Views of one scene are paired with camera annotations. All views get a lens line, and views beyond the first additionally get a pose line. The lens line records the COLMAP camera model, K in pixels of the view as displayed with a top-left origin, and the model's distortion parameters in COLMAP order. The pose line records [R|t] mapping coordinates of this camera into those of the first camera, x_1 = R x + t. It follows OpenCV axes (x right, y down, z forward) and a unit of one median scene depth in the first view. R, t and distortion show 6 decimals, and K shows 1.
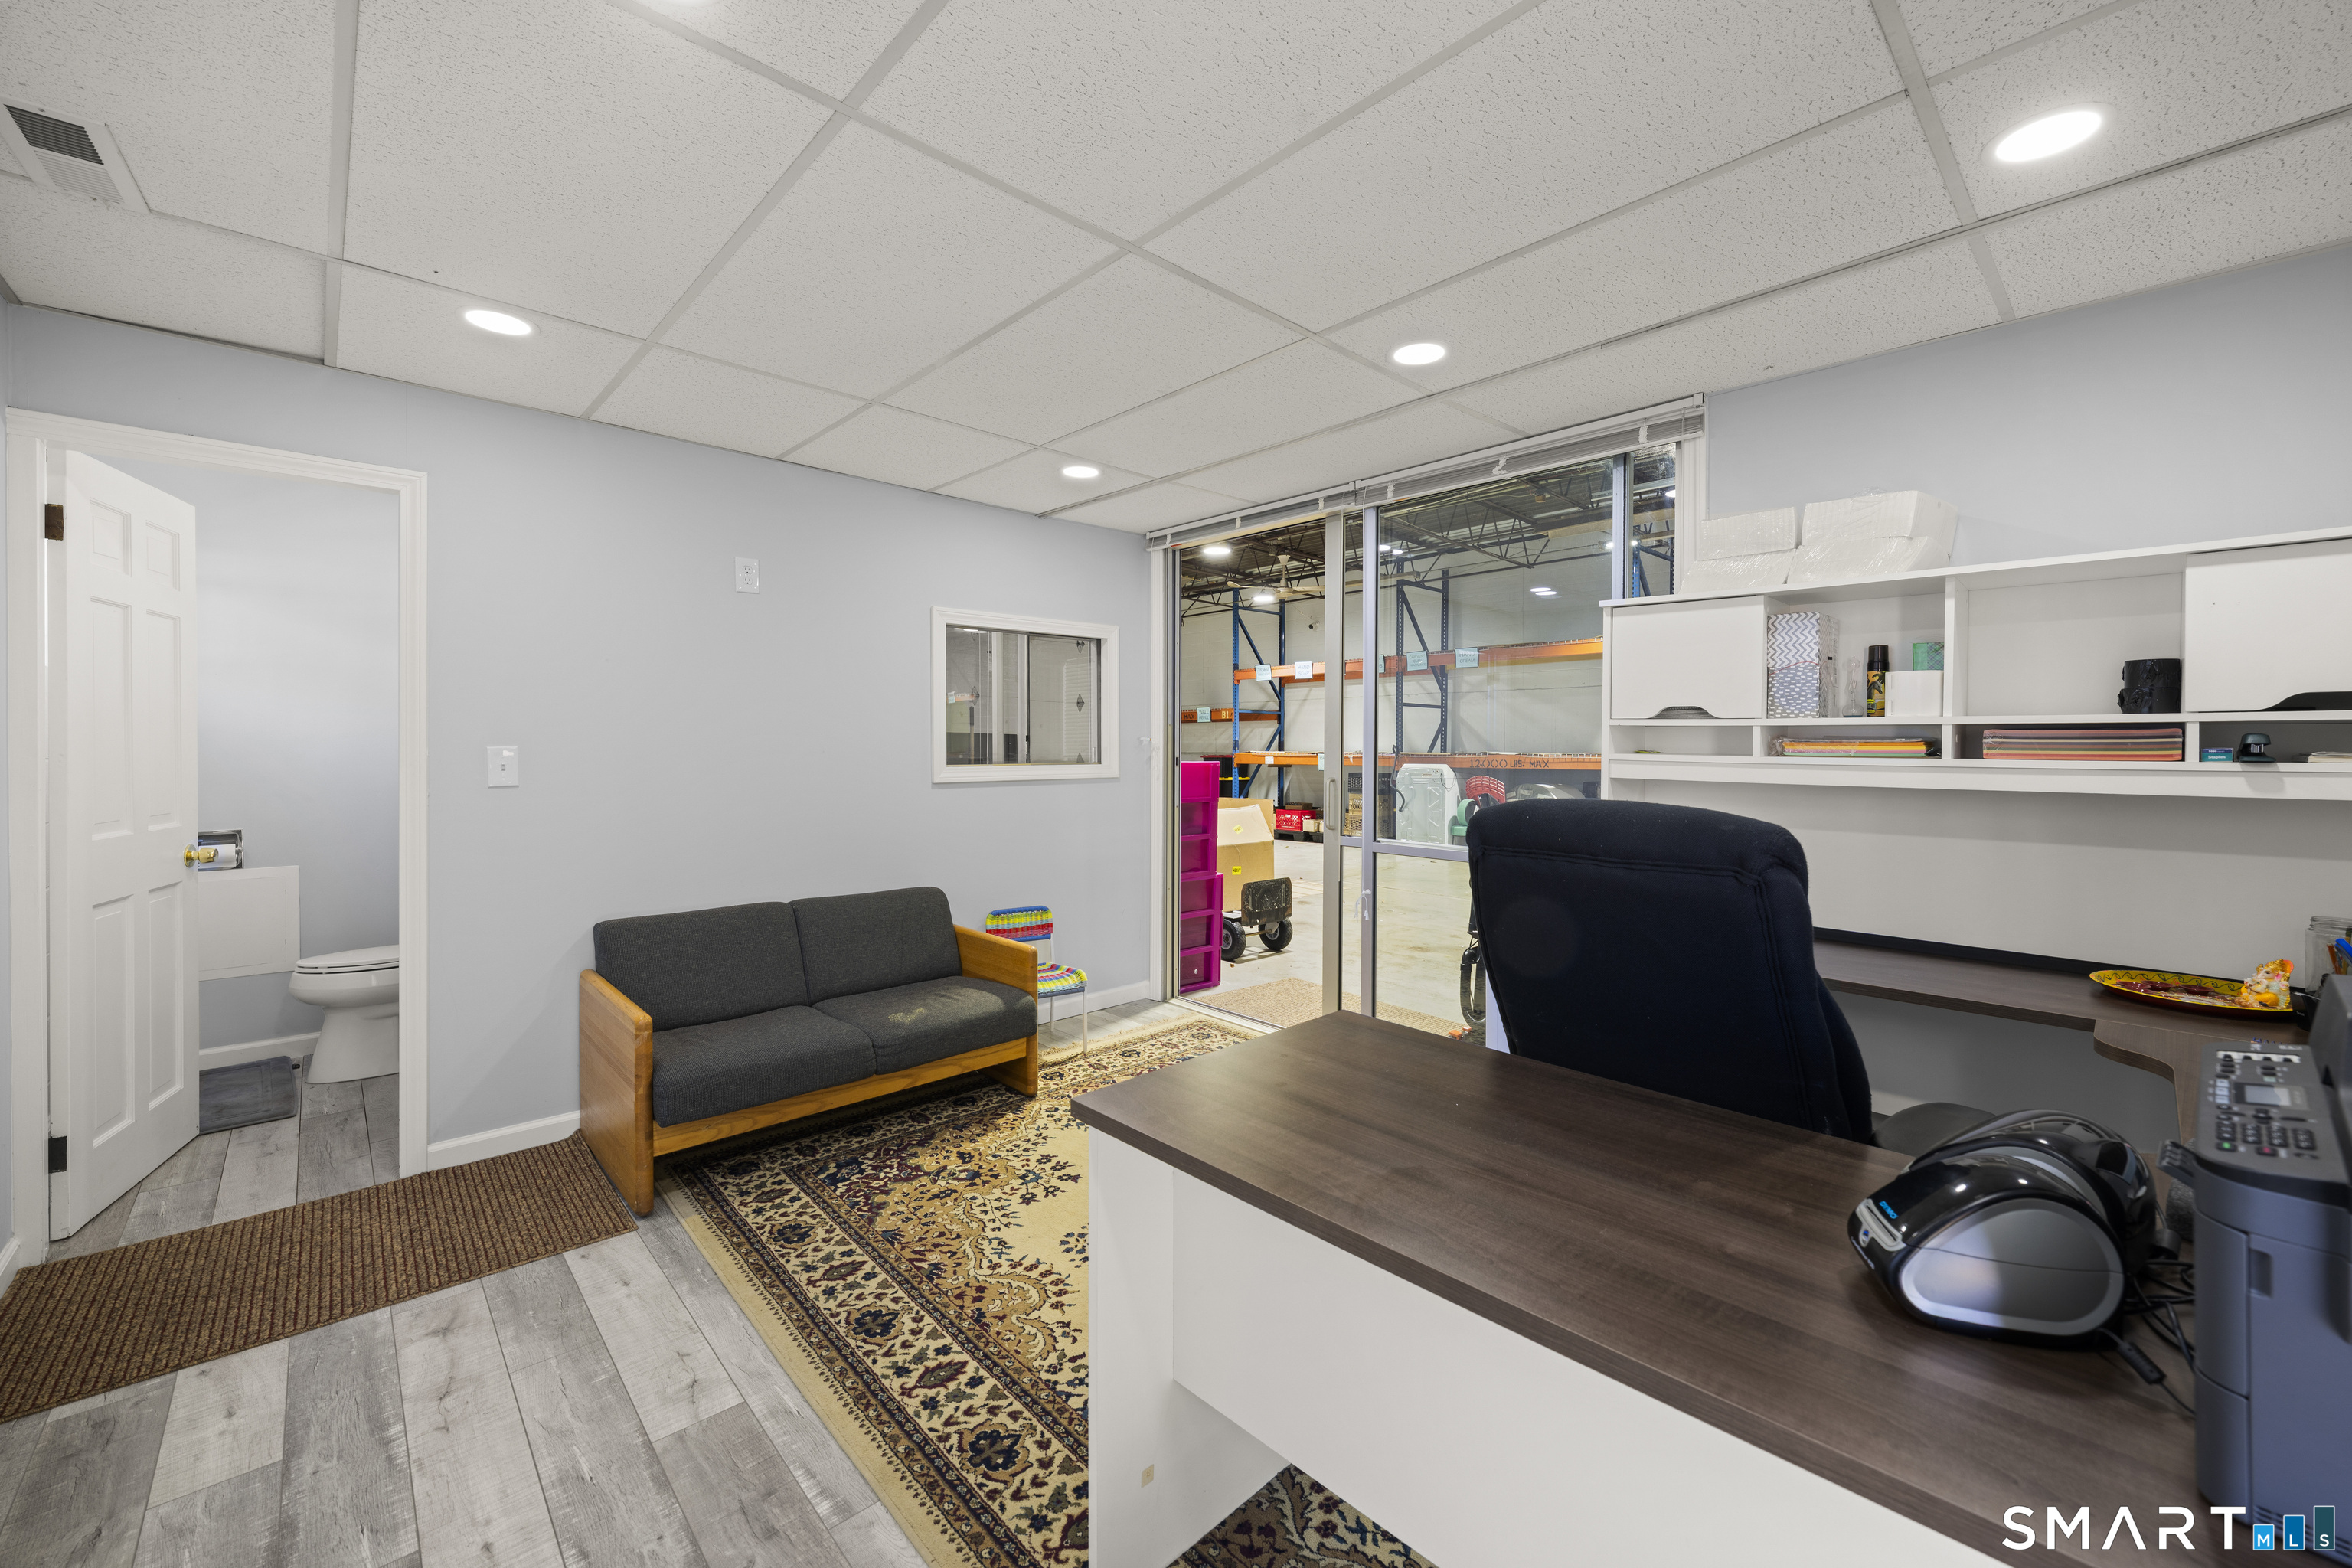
lens RADIAL K [[909.5, 0, 1178.9], [0, 909.5, 748.1], [0, 0, 1]] dist [-0.029257, -0.000043]
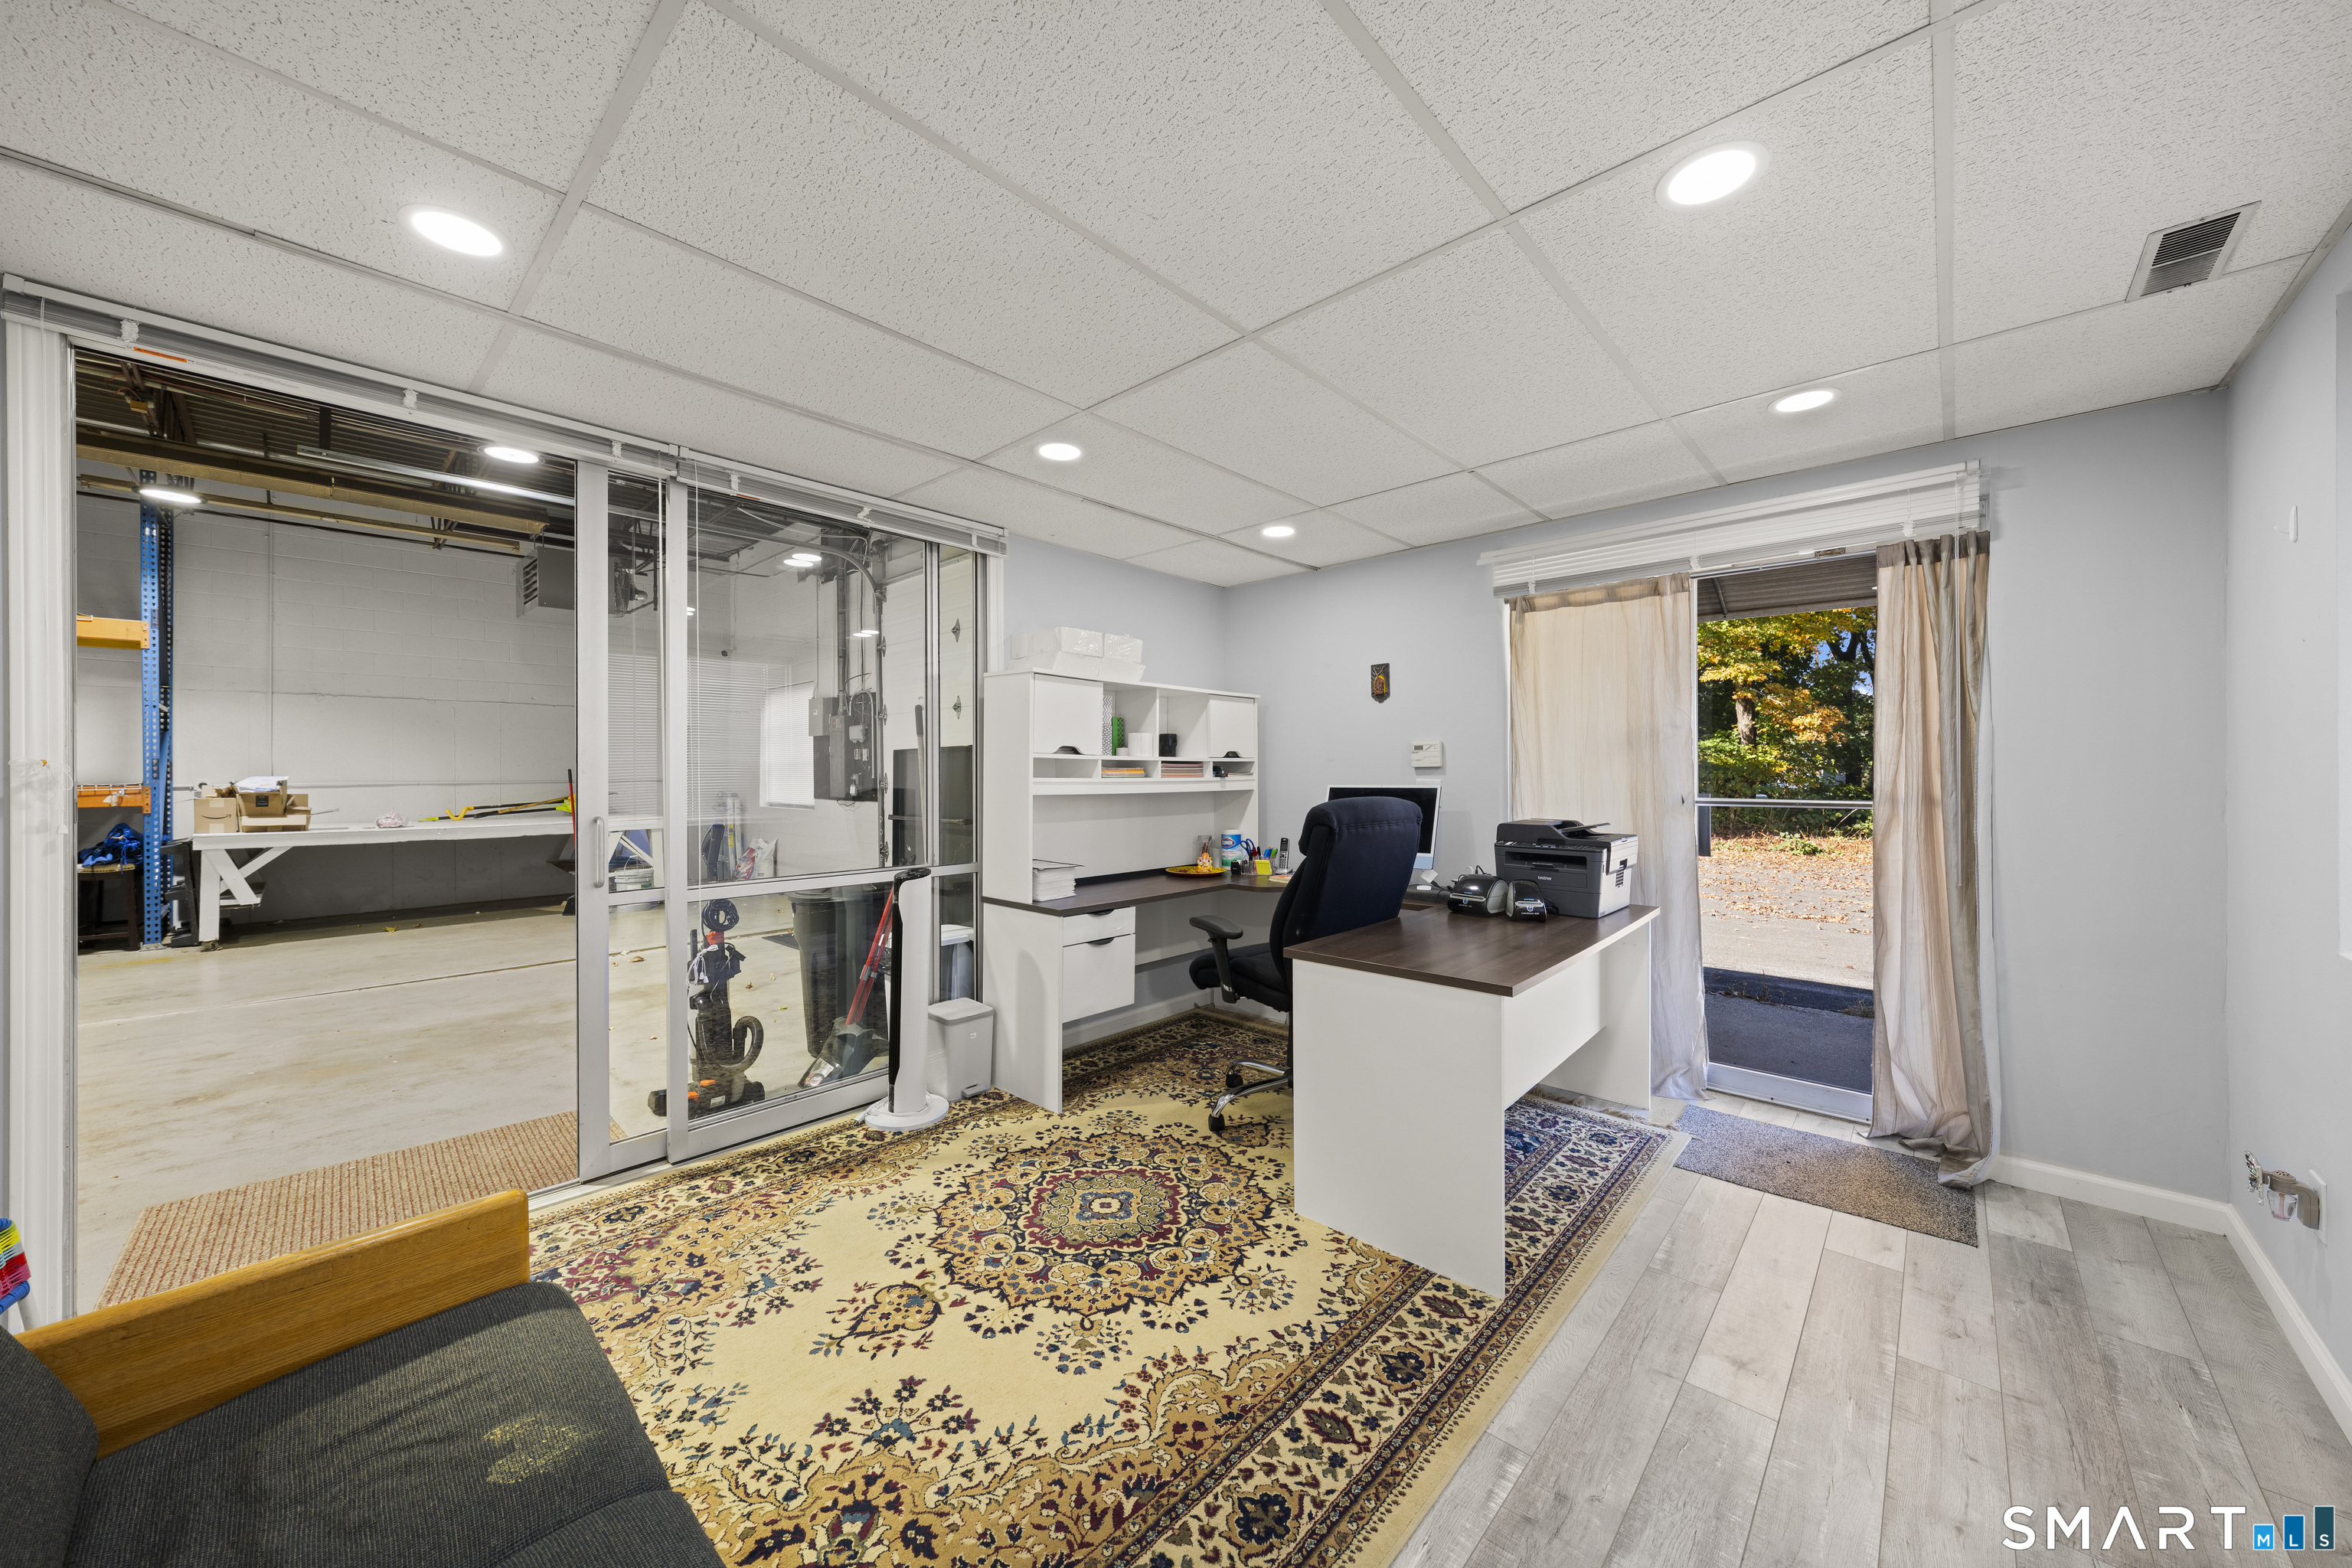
lens RADIAL K [[828.9, 0, 1179.4], [0, 828.9, 768.7], [0, 0, 1]] dist [-0.013813, -0.000064]
pose [[-0.068568, -0.003383, 0.997641, -1.084541], [0.003692, 0.999987, 0.003645, -0.016437], [-0.997640, 0.003933, -0.068554, 1.160008]]
